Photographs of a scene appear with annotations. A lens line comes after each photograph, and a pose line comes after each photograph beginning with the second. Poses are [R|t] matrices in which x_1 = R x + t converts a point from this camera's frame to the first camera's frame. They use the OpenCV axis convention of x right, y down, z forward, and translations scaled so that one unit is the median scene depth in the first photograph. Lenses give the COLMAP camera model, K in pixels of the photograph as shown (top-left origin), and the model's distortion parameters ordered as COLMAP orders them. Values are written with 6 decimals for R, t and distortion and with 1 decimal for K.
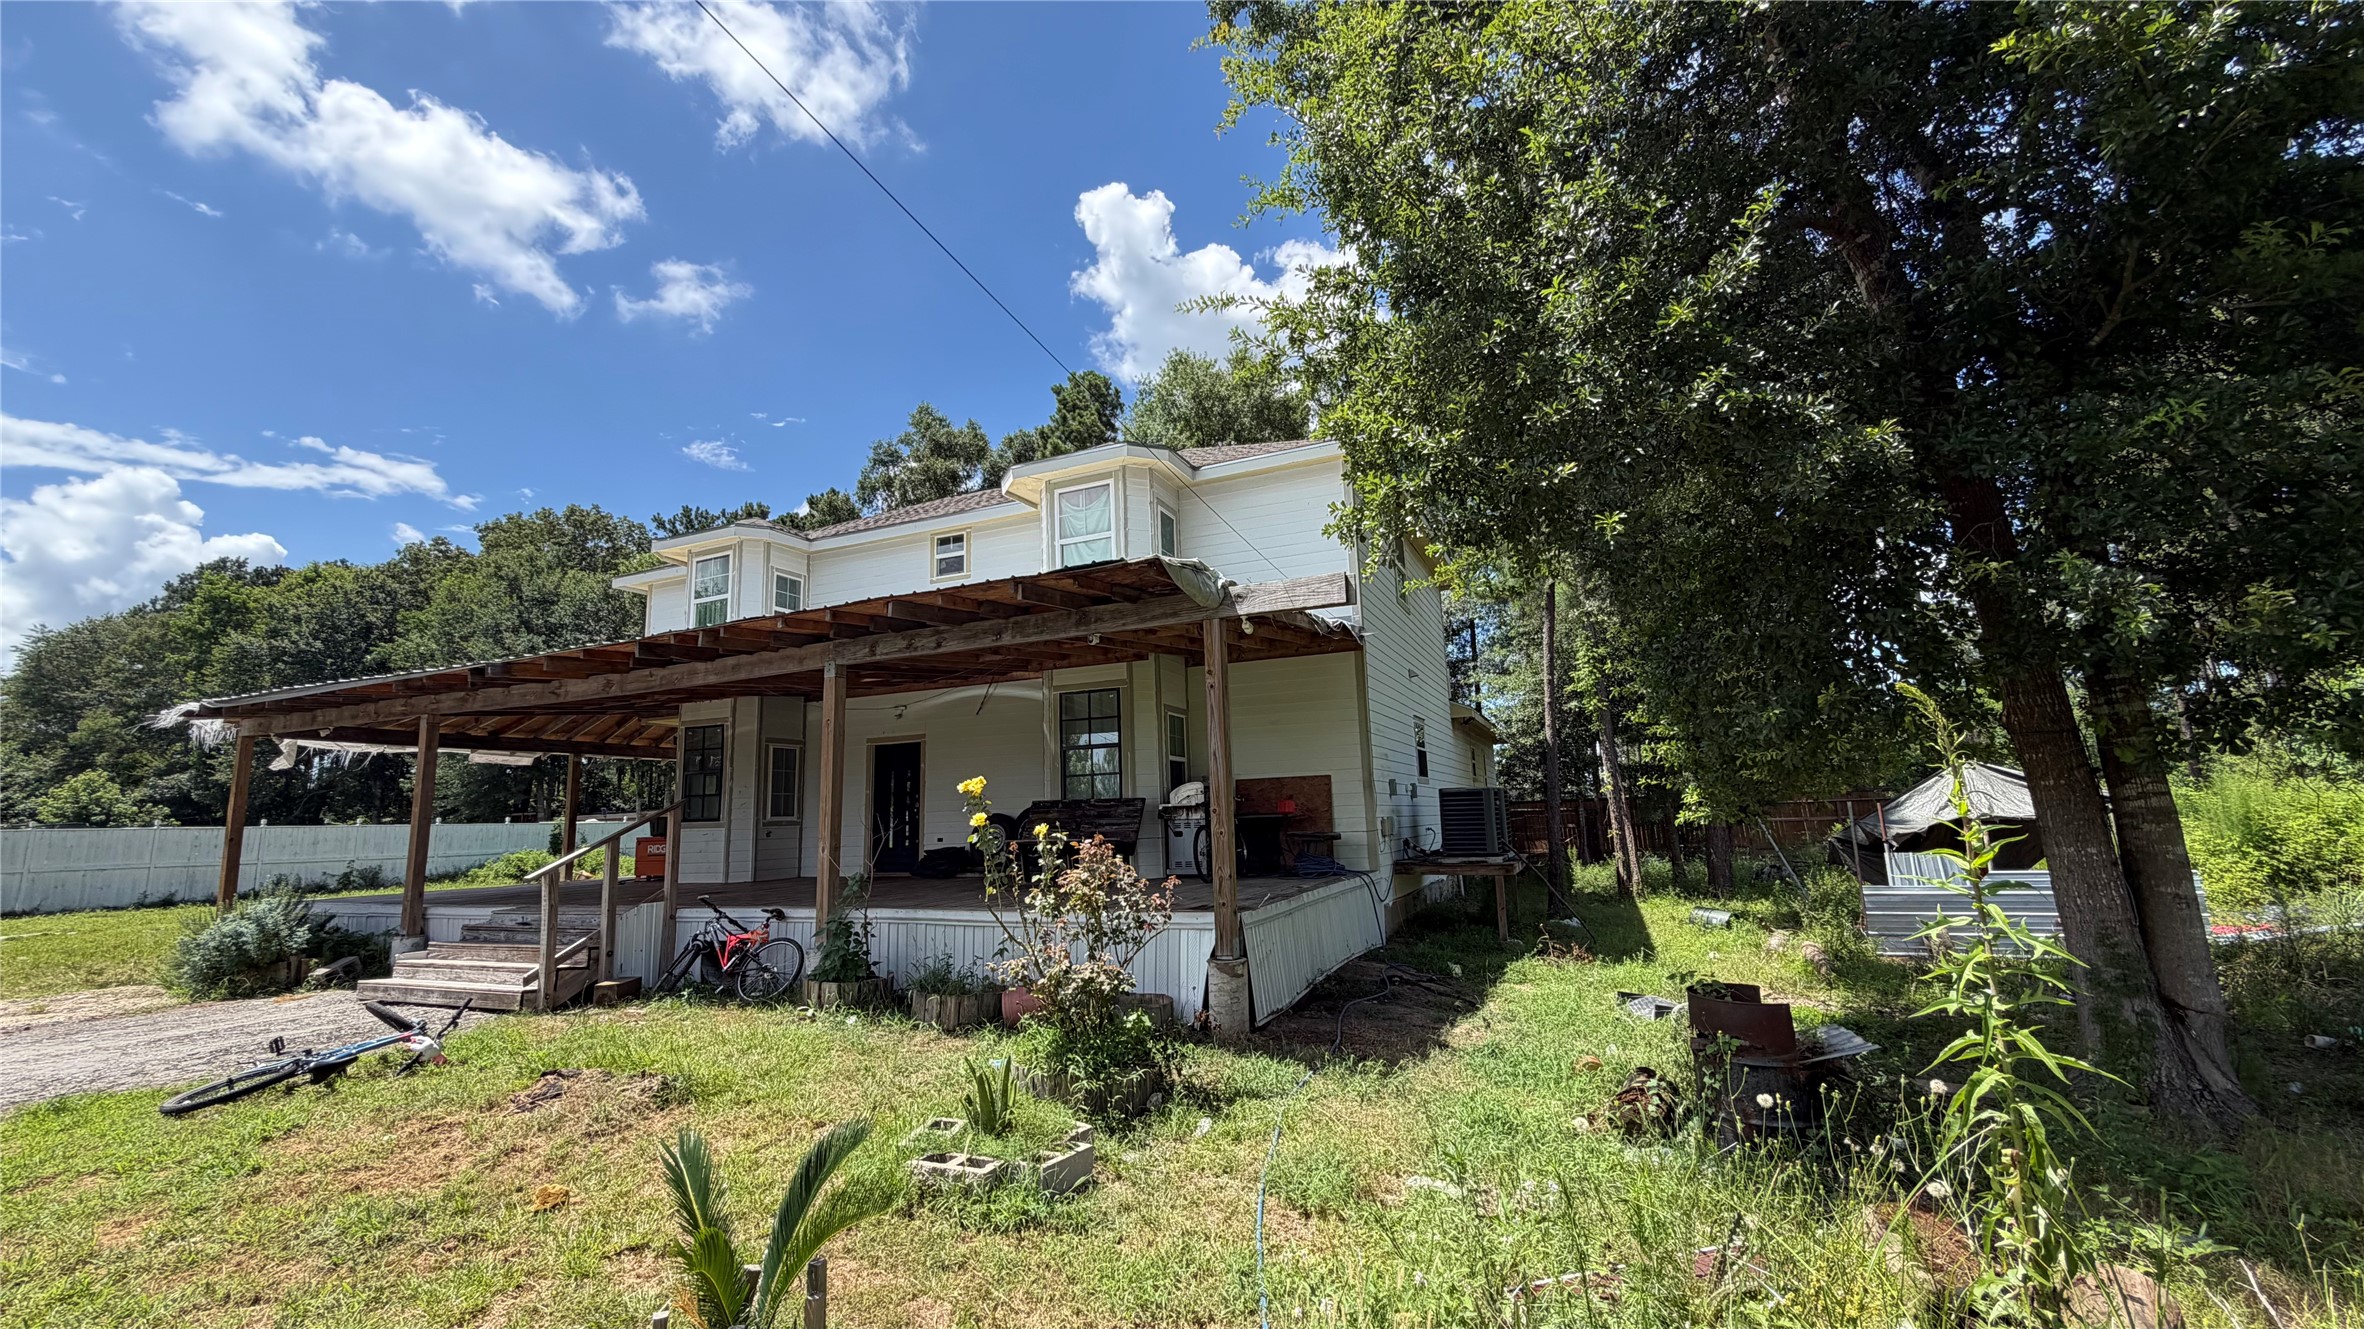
lens RADIAL K [[938.1, 0, 1174.2], [0, 938.1, 669.2], [0, 0, 1]] dist [0.000085, -0.000180]
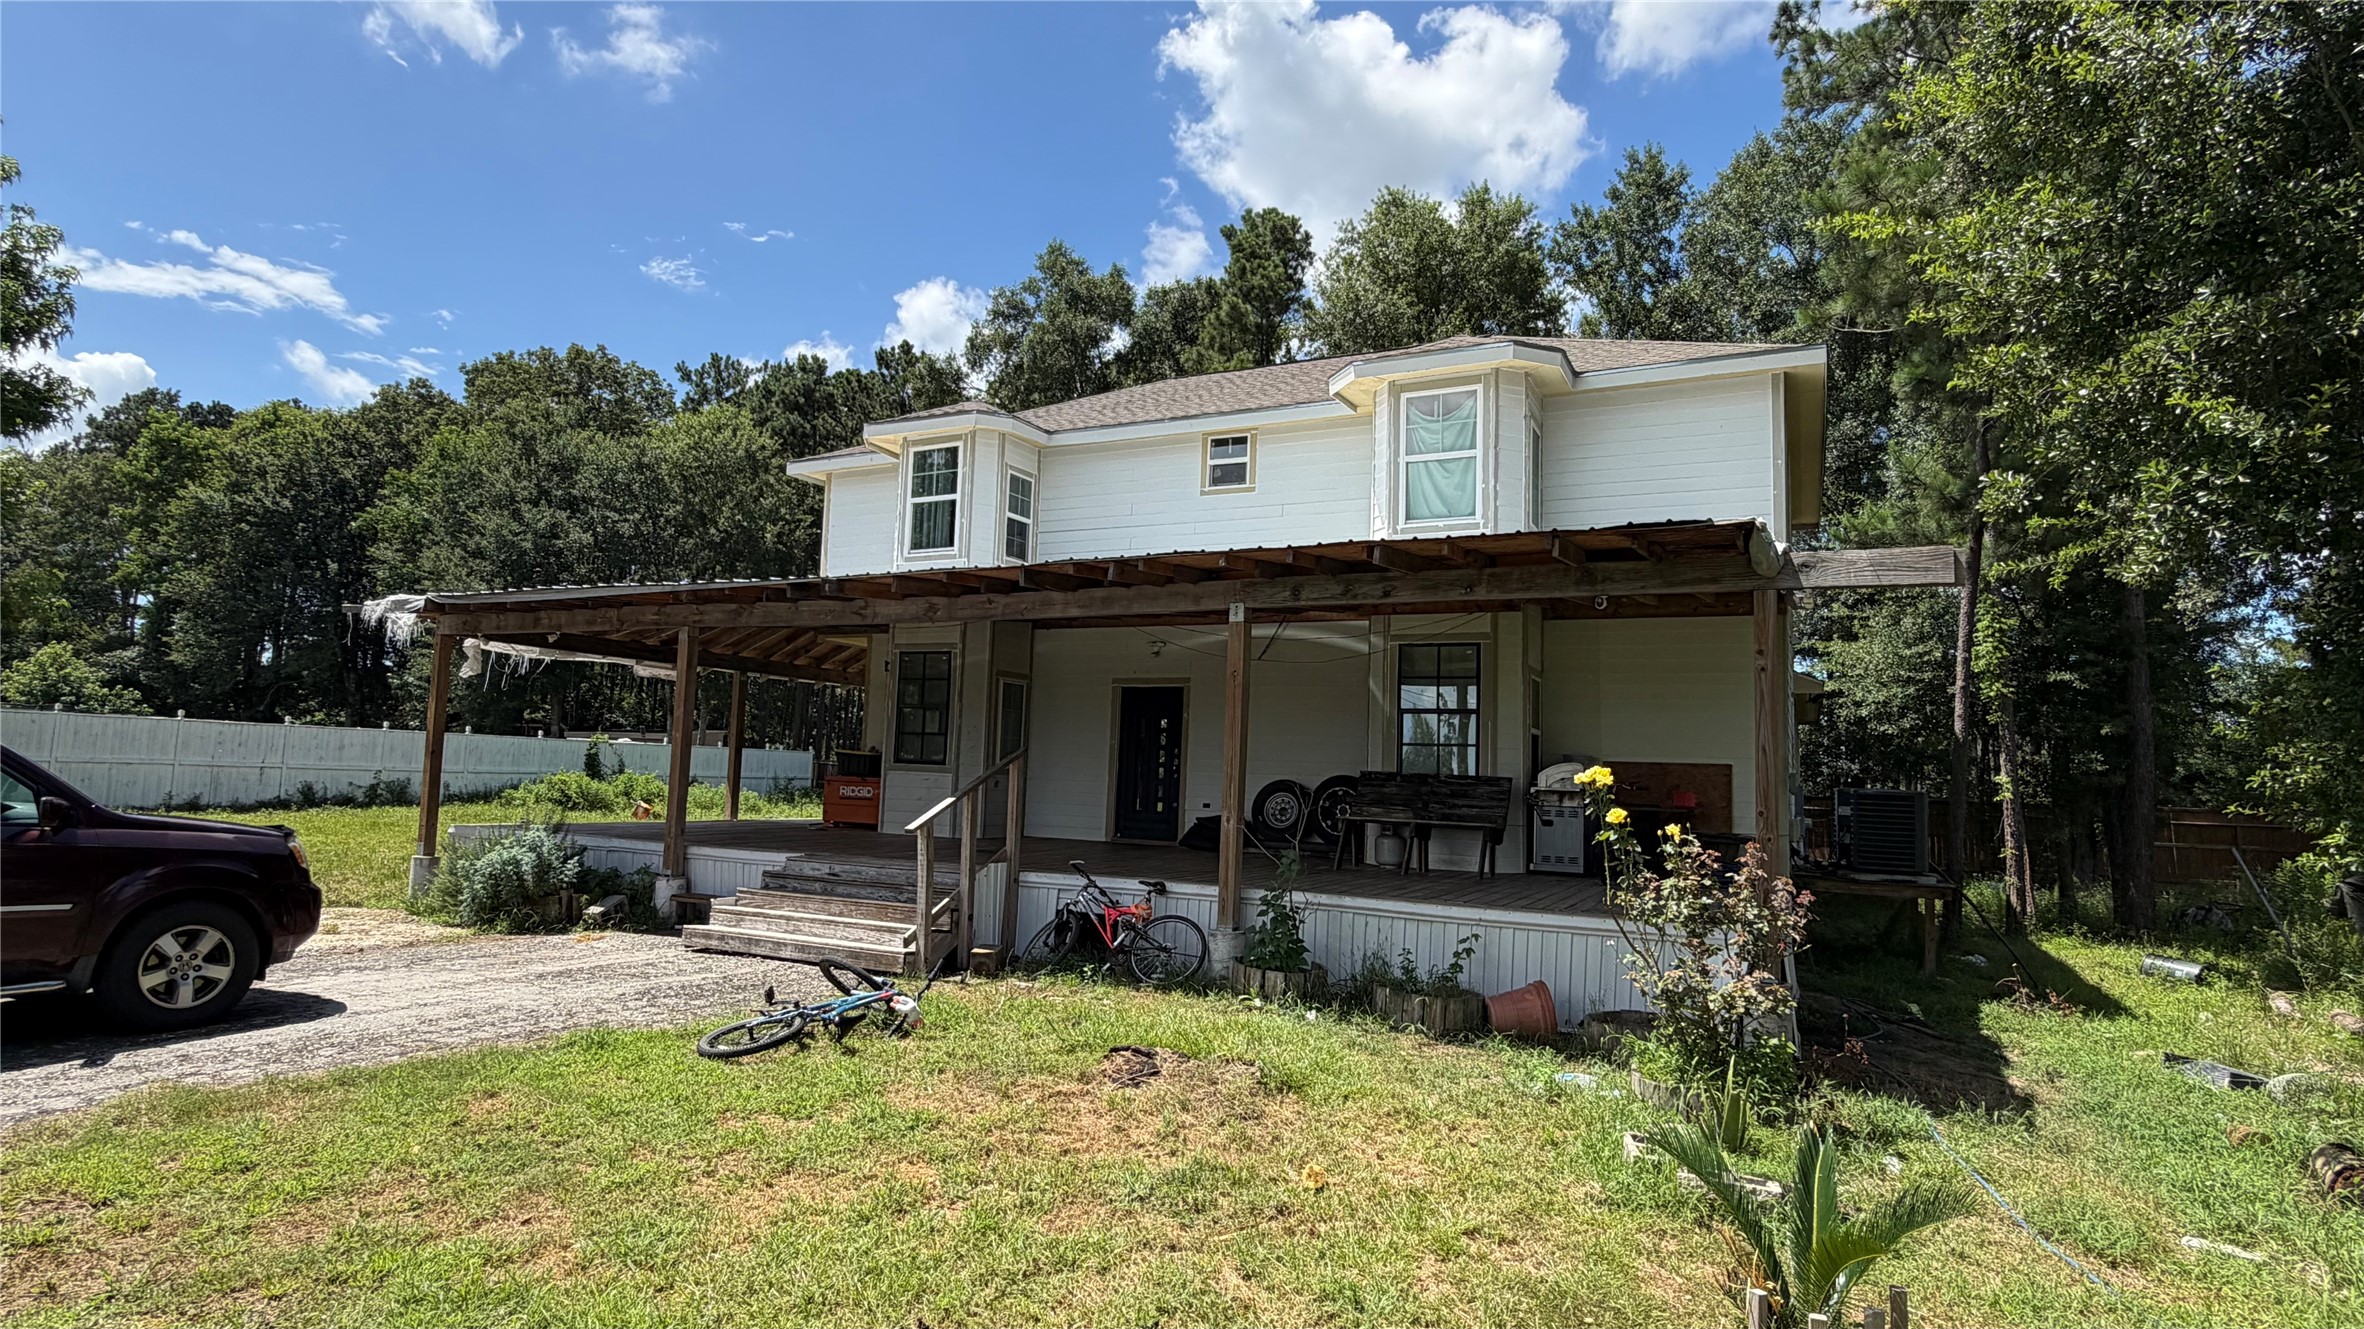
lens RADIAL K [[1212.2, 0, 1175.4], [0, 1212.2, 671.9], [0, 0, 1]] dist [0.000163, -0.001050]
pose [[0.996080, 0.062977, -0.062124, -0.270945], [-0.058338, 0.995561, 0.073860, -0.018794], [0.066500, -0.069946, 0.995332, -0.086913]]
